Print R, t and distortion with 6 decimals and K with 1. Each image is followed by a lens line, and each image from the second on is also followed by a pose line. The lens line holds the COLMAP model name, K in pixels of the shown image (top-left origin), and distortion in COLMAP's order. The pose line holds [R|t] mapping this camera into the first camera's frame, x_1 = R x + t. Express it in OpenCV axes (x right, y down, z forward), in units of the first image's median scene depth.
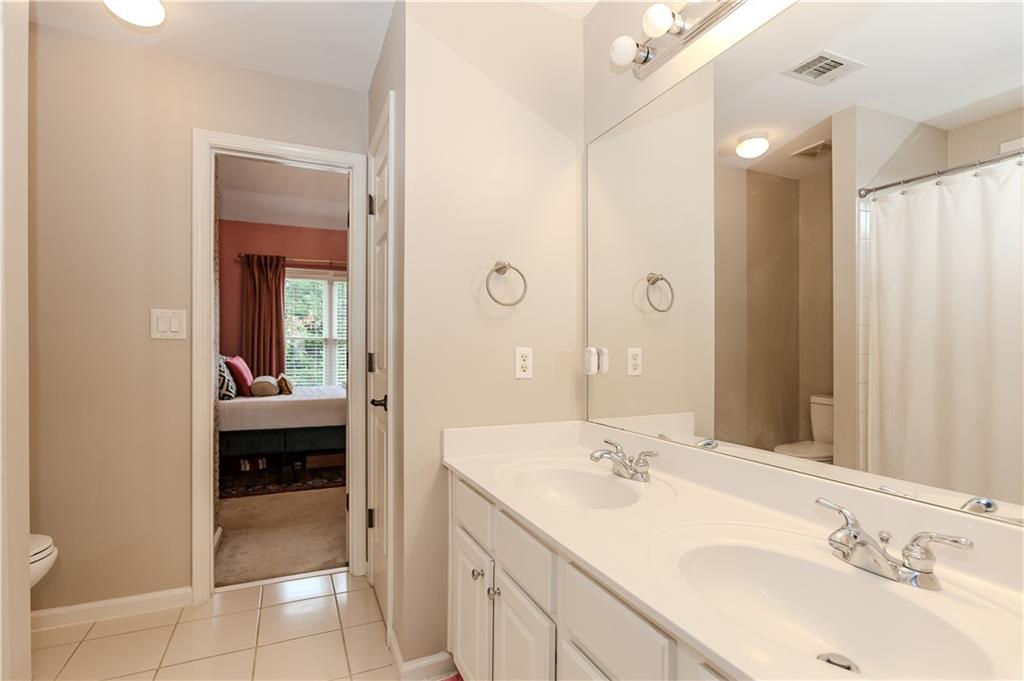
lens RADIAL K [[481.2, 0, 508.8], [0, 481.2, 341.6], [0, 0, 1]] dist [-0.008101, -0.000199]
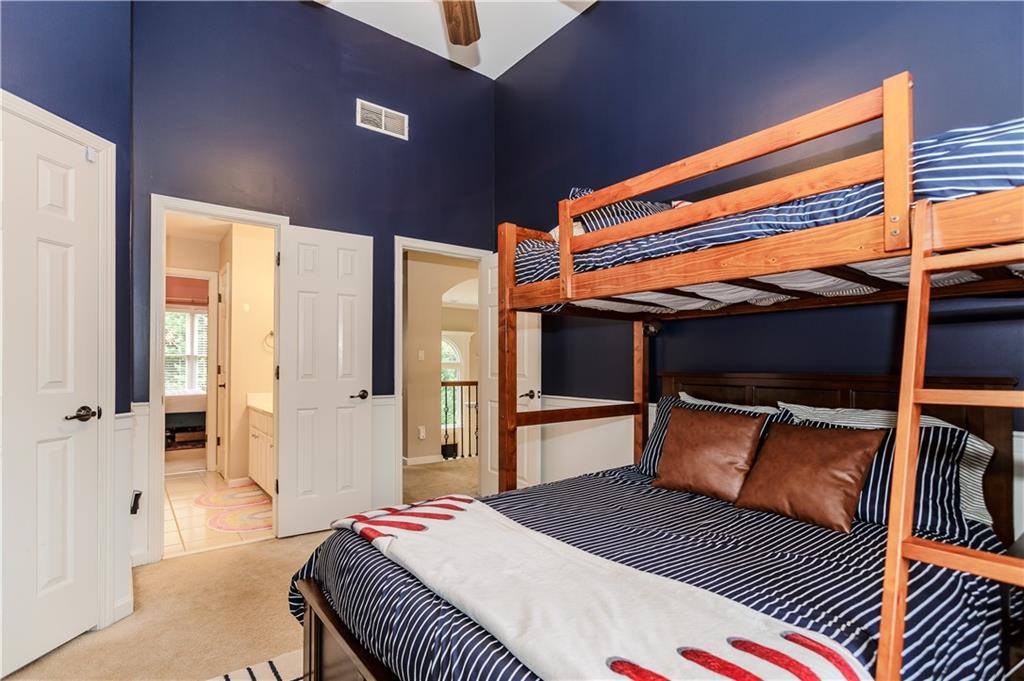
lens RADIAL K [[488.4, 0, 512.0], [0, 488.4, 340.5], [0, 0, 1]] dist [0.001413, -0.000068]
pose [[0.971476, -0.001192, 0.237134, 0.267988], [0.006386, 0.999756, -0.021137, -0.018860], [-0.237051, 0.022048, 0.971247, -0.824820]]
